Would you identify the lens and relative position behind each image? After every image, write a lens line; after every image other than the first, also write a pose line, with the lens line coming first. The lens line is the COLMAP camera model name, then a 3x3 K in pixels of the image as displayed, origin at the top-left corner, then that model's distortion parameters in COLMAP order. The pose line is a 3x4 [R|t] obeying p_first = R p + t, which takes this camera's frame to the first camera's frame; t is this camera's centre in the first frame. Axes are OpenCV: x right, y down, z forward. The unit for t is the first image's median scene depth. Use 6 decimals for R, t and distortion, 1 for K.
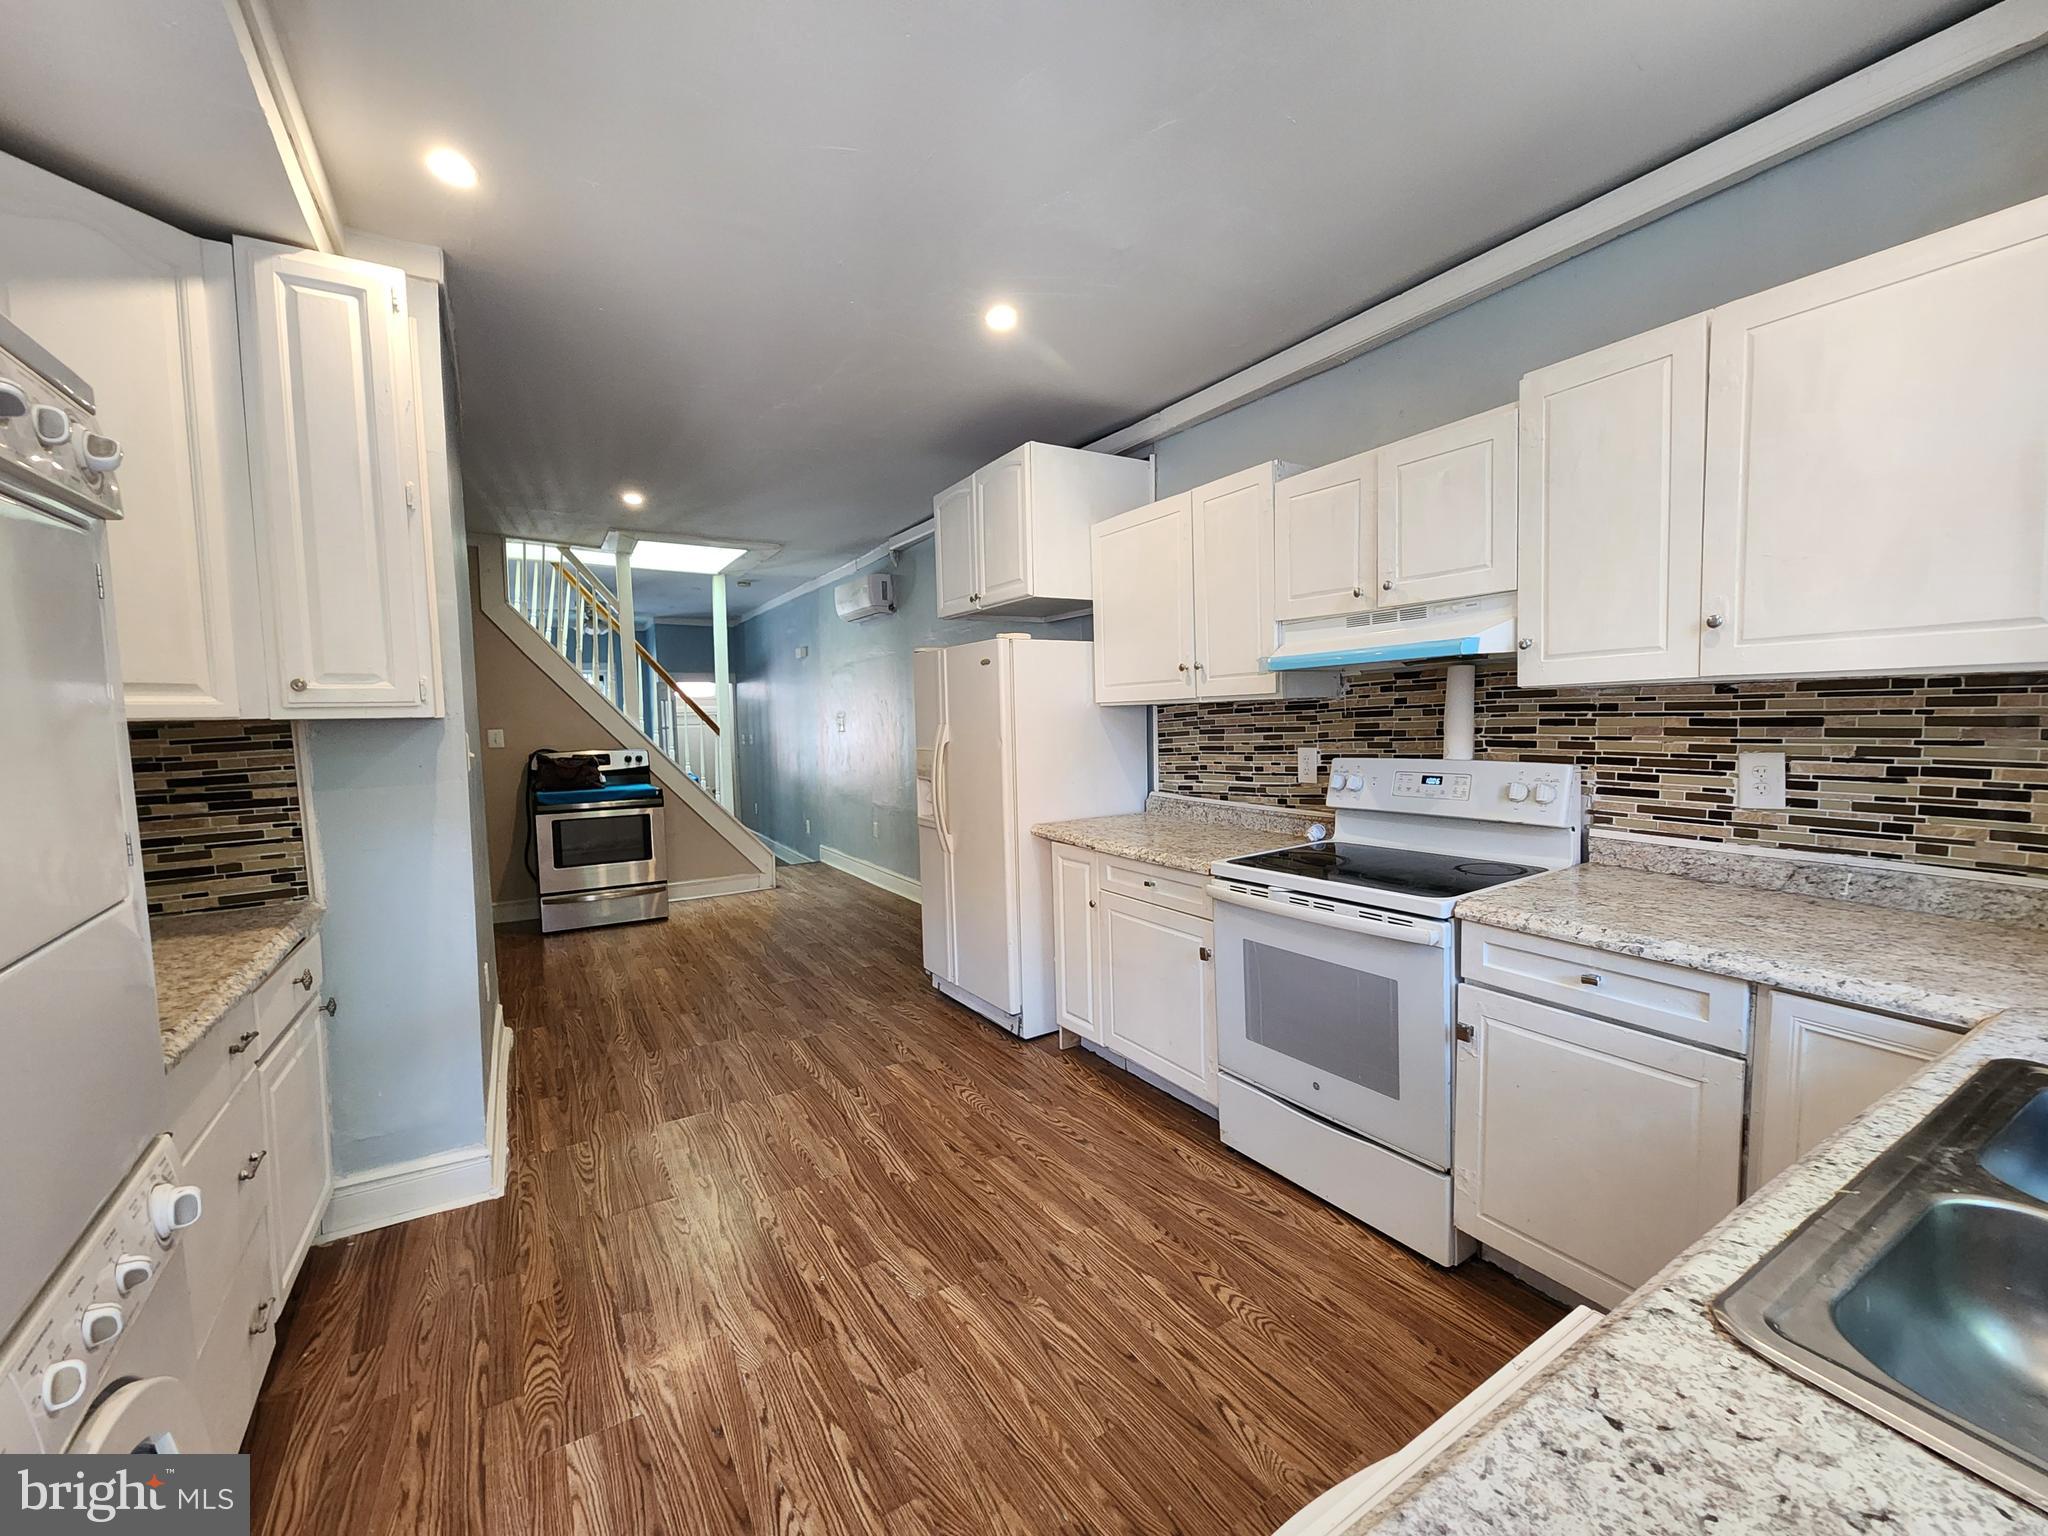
lens RADIAL K [[845.2, 0, 1041.0], [0, 845.2, 779.5], [0, 0, 1]] dist [-0.011042, 0.003850]
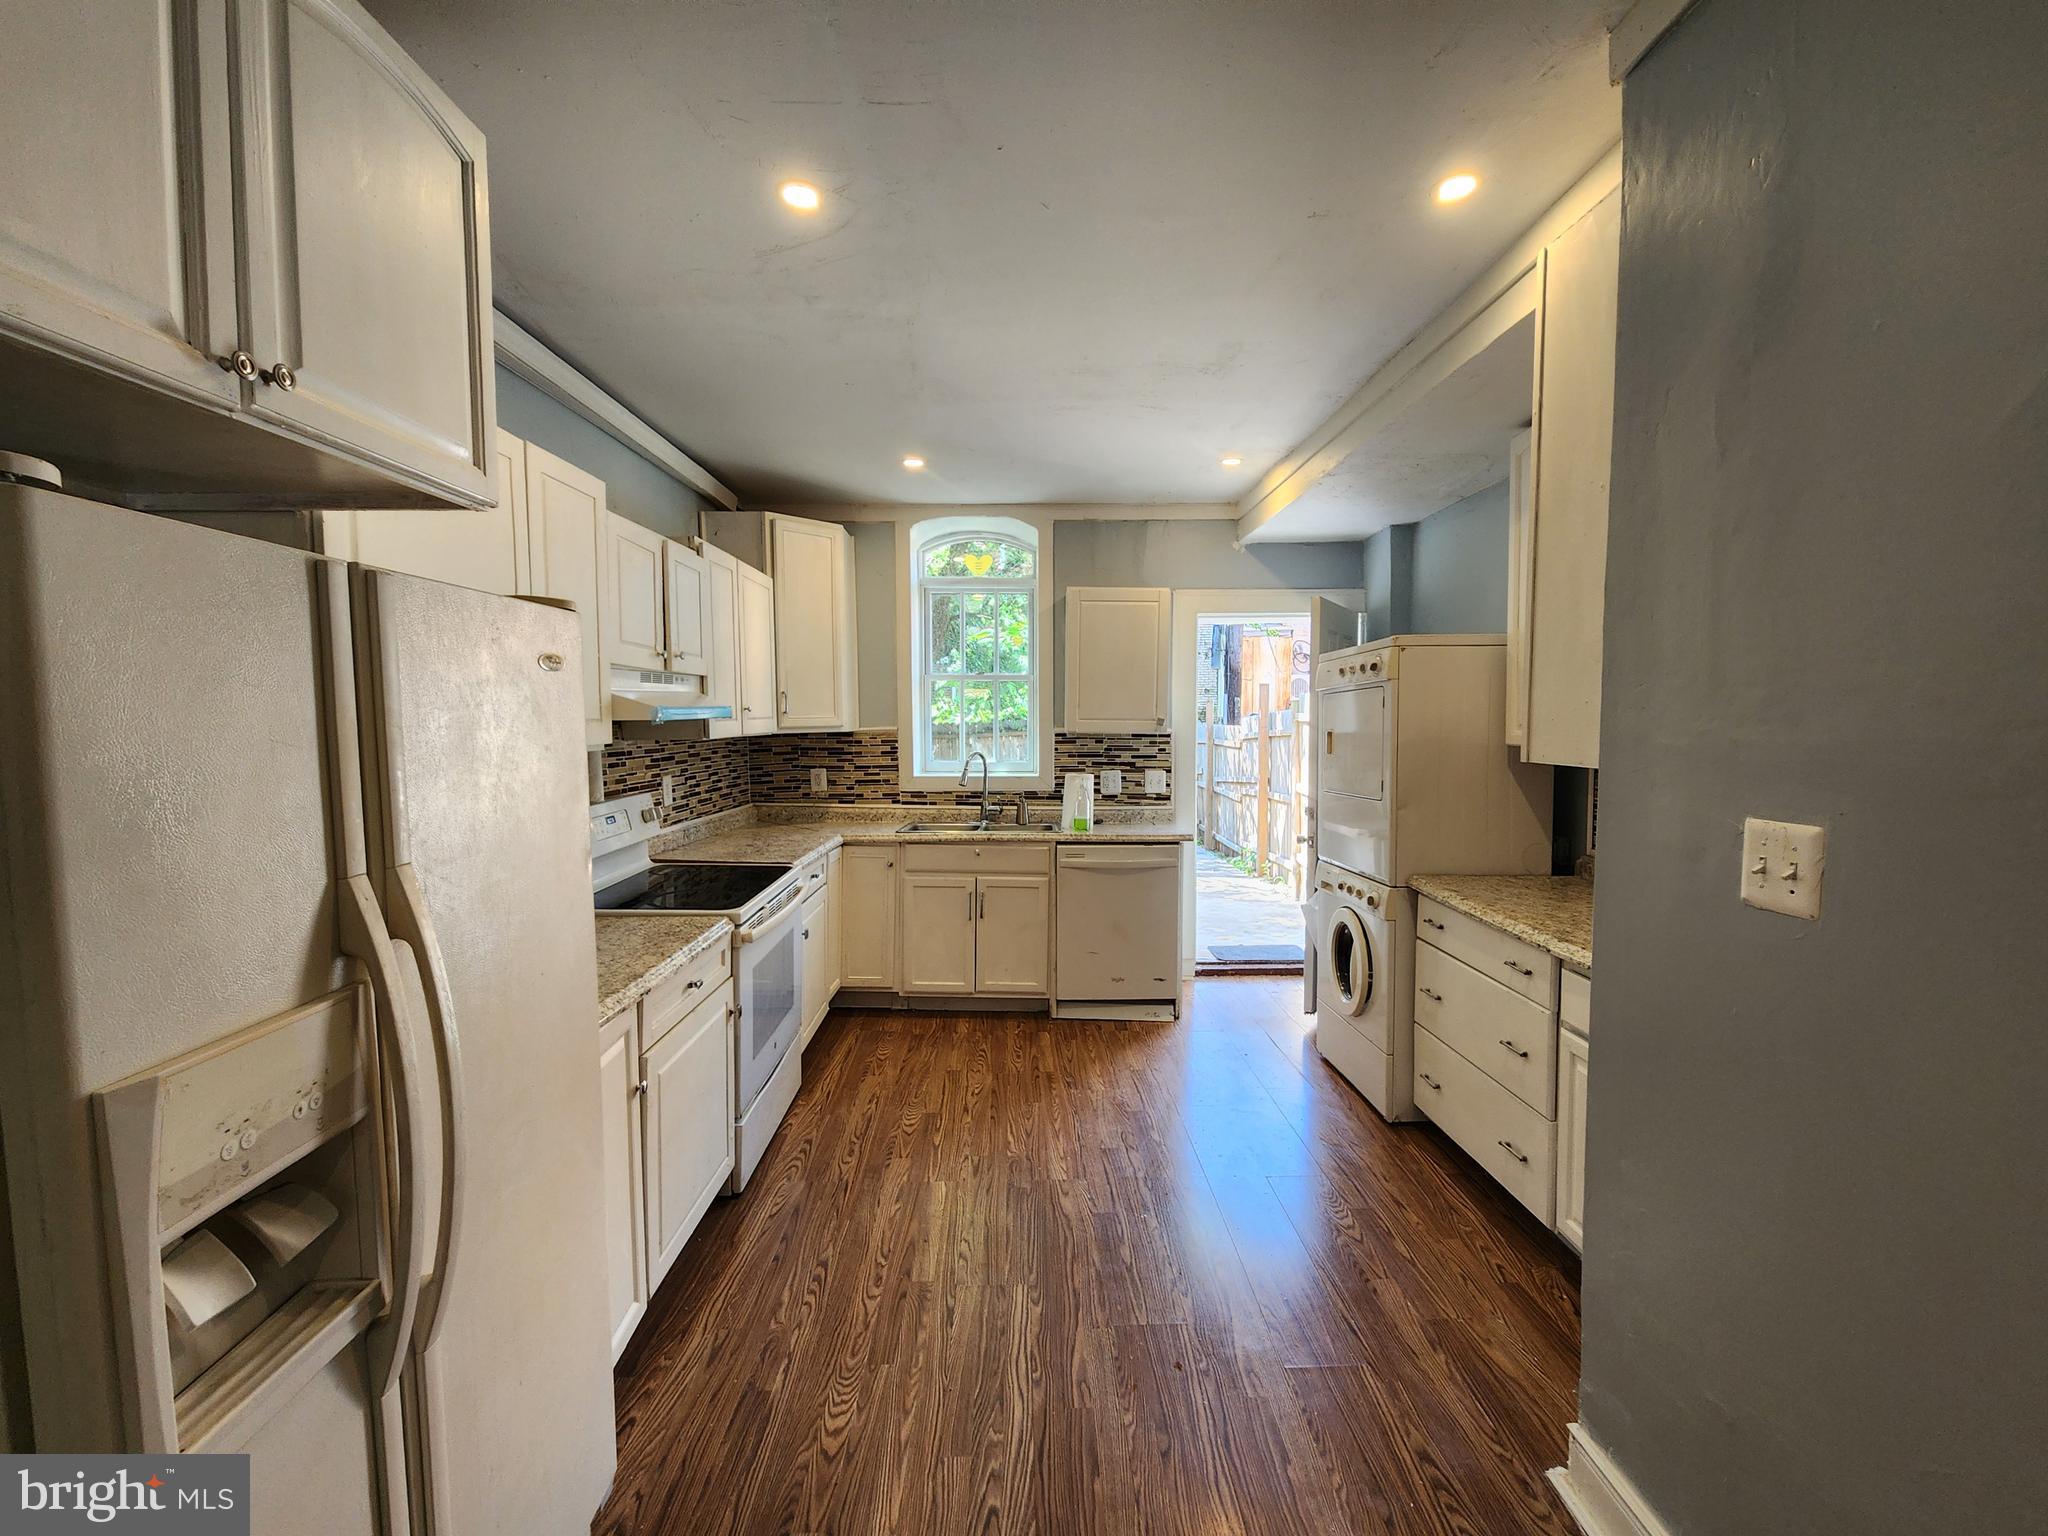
lens RADIAL K [[845.2, 0, 1028.5], [0, 845.2, 762.8], [0, 0, 1]] dist [-0.011042, 0.003850]
pose [[-0.855719, -0.008877, 0.517365, -0.892414], [0.058144, 0.991871, 0.113189, -0.252962], [-0.514164, 0.126940, -0.848246, 2.442699]]
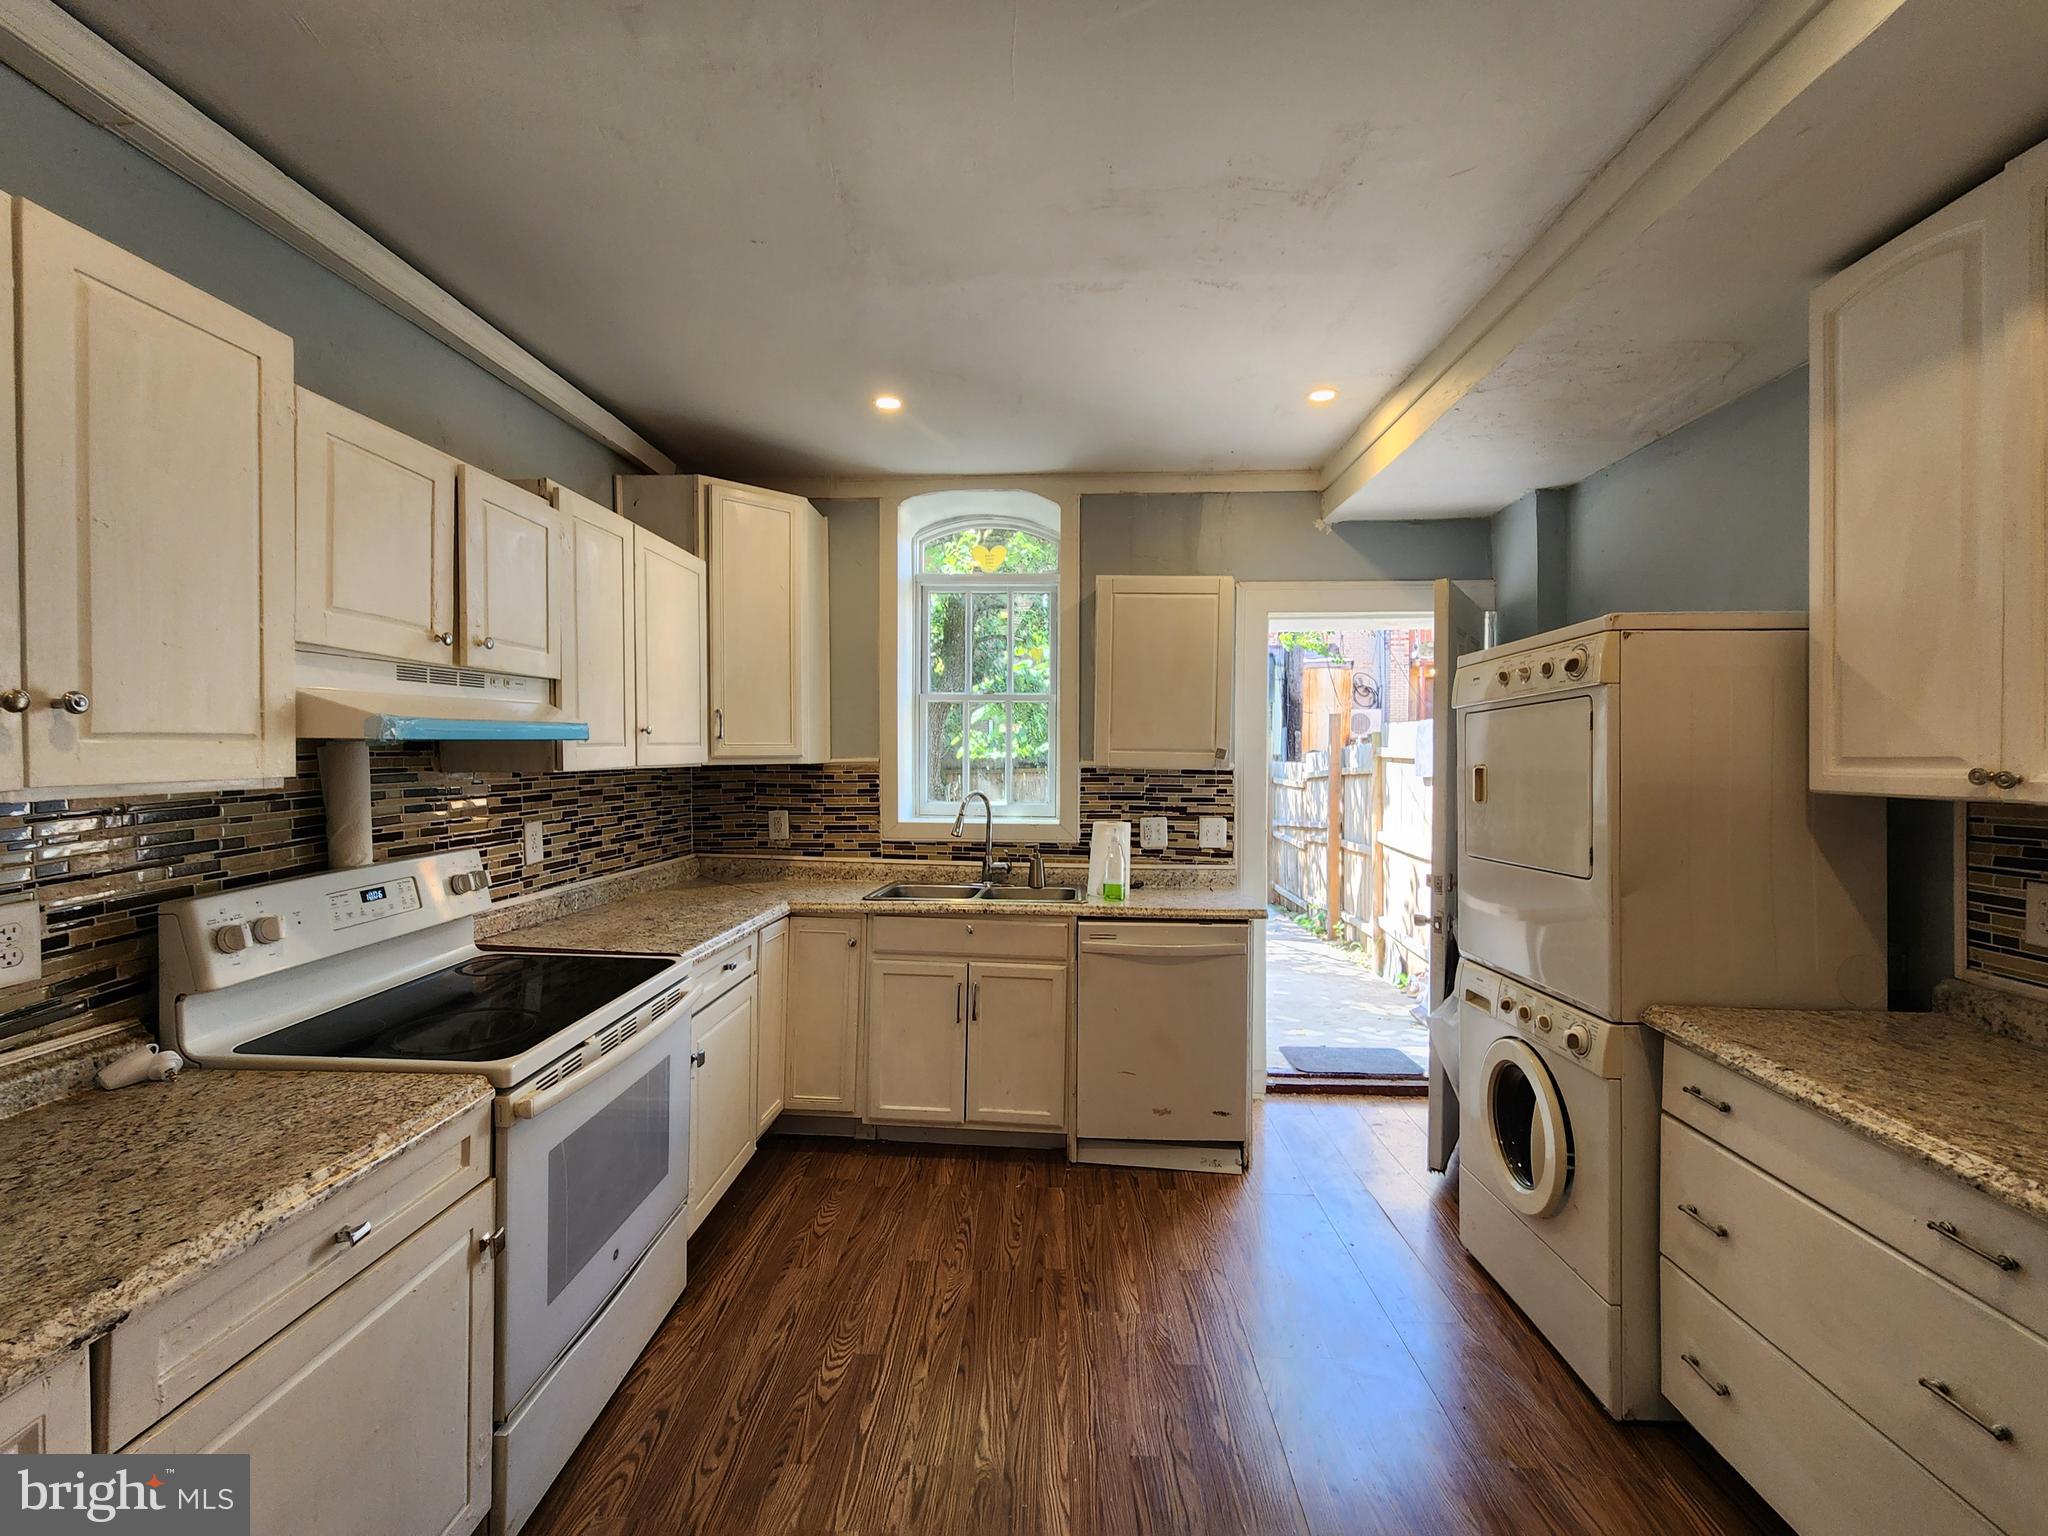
lens RADIAL K [[845.2, 0, 1026.7], [0, 845.2, 757.8], [0, 0, 1]] dist [-0.011042, 0.003850]
pose [[-0.824899, 0.010149, 0.565190, -0.625269], [0.054342, 0.996632, 0.061416, -0.195199], [-0.562663, 0.081376, -0.822672, 1.866146]]
